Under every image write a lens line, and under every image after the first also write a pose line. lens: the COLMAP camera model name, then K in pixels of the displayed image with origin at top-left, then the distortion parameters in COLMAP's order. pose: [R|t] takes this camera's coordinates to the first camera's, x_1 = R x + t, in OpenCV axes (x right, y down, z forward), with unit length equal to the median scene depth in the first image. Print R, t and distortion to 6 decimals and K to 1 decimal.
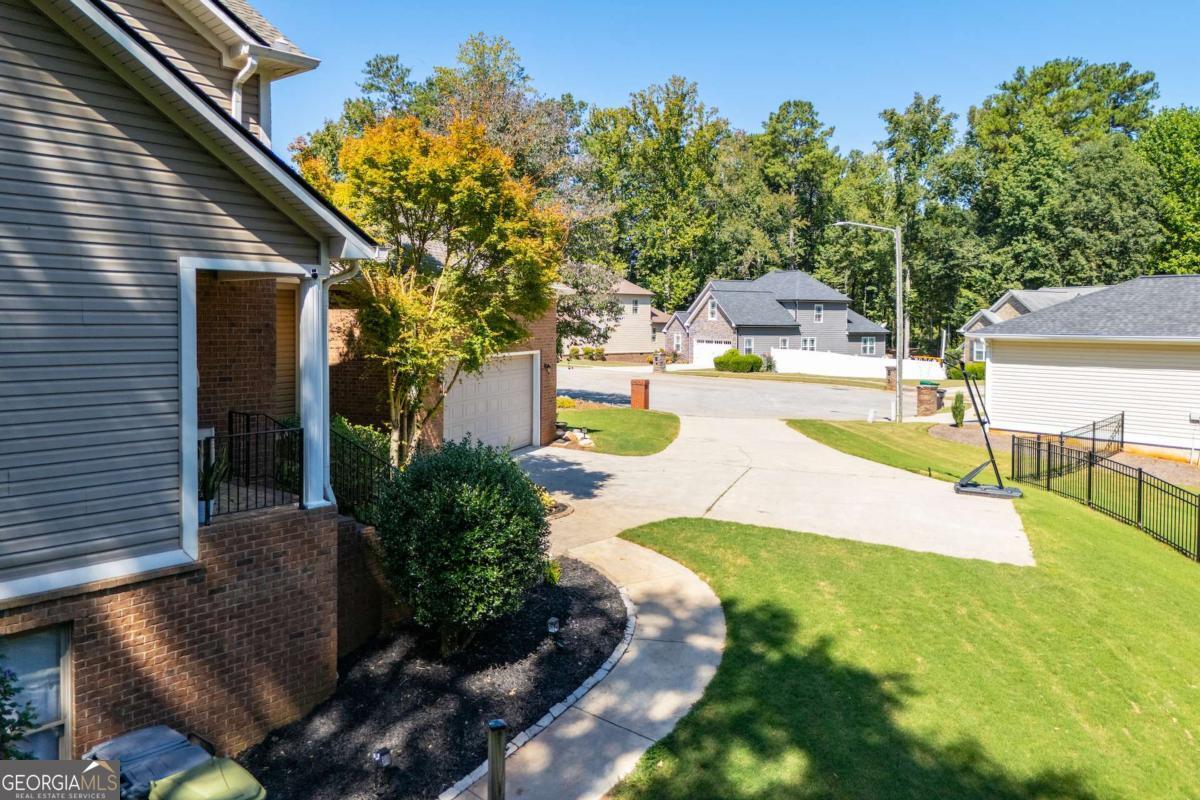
lens RADIAL K [[895.1, 0, 595.1], [0, 895.1, 356.1], [0, 0, 1]] dist [0.058357, -0.056440]
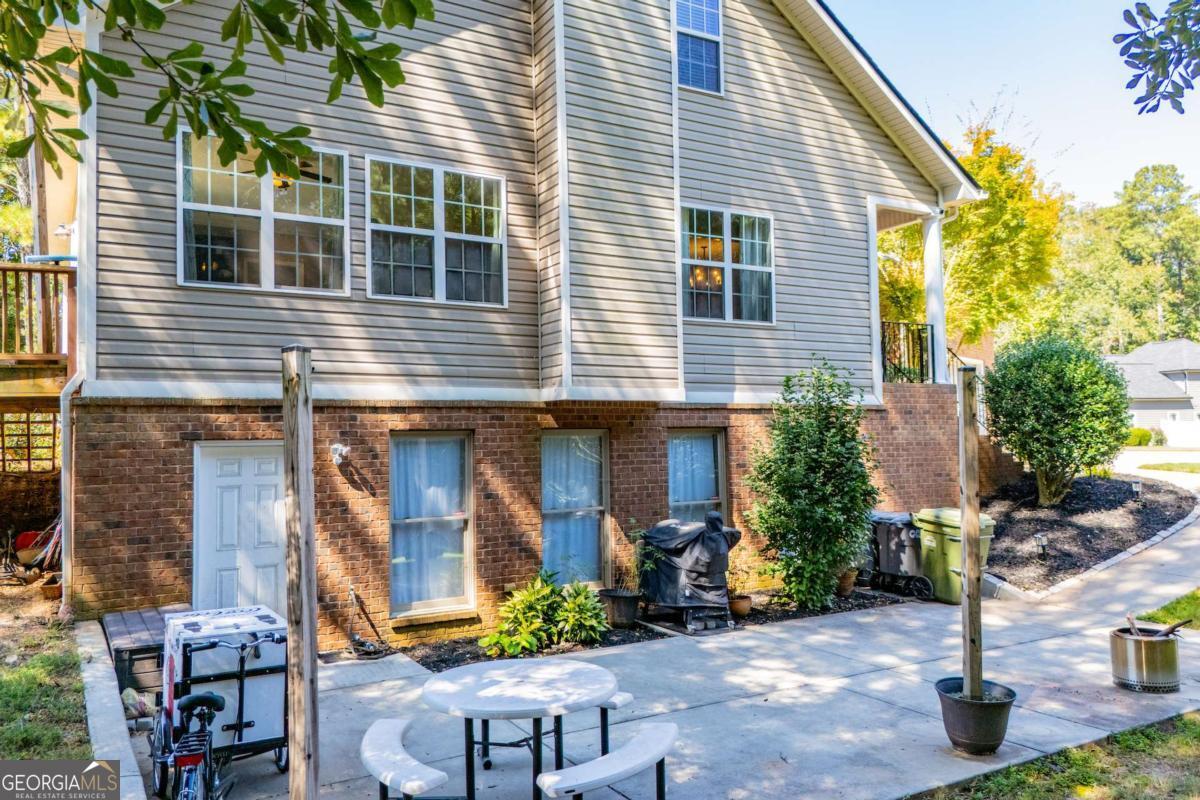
lens RADIAL K [[896.2, 0, 597.9], [0, 896.2, 383.7], [0, 0, 1]] dist [0.033188, -0.009108]
pose [[0.945777, -0.048328, -0.321202, -0.027167], [0.016287, 0.994682, -0.101702, 0.021993], [0.324409, 0.090956, 0.941534, -0.032408]]
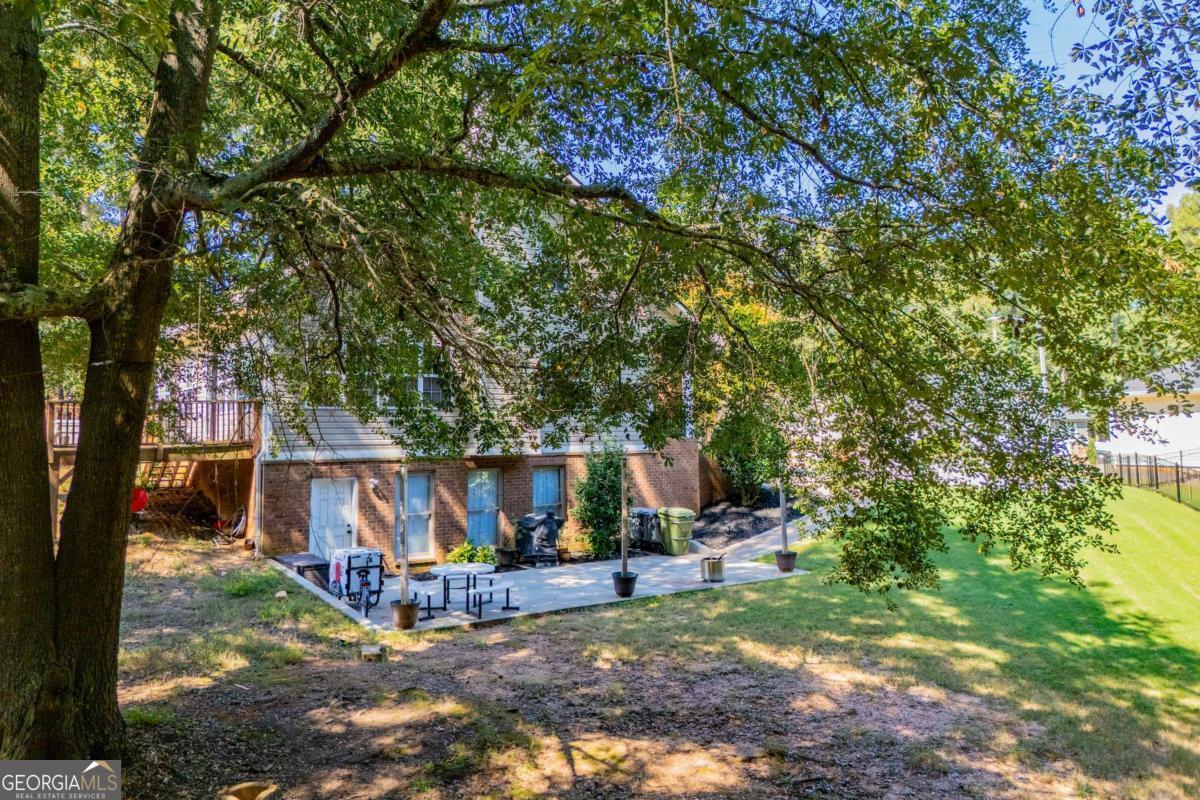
lens RADIAL K [[895.1, 0, 595.1], [0, 895.1, 356.1], [0, 0, 1]] dist [0.058357, -0.056440]
pose [[0.970522, -0.041808, -0.237359, 0.001845], [0.012907, 0.992442, -0.122033, 0.017943], [0.240668, 0.115372, 0.963726, -0.106370]]
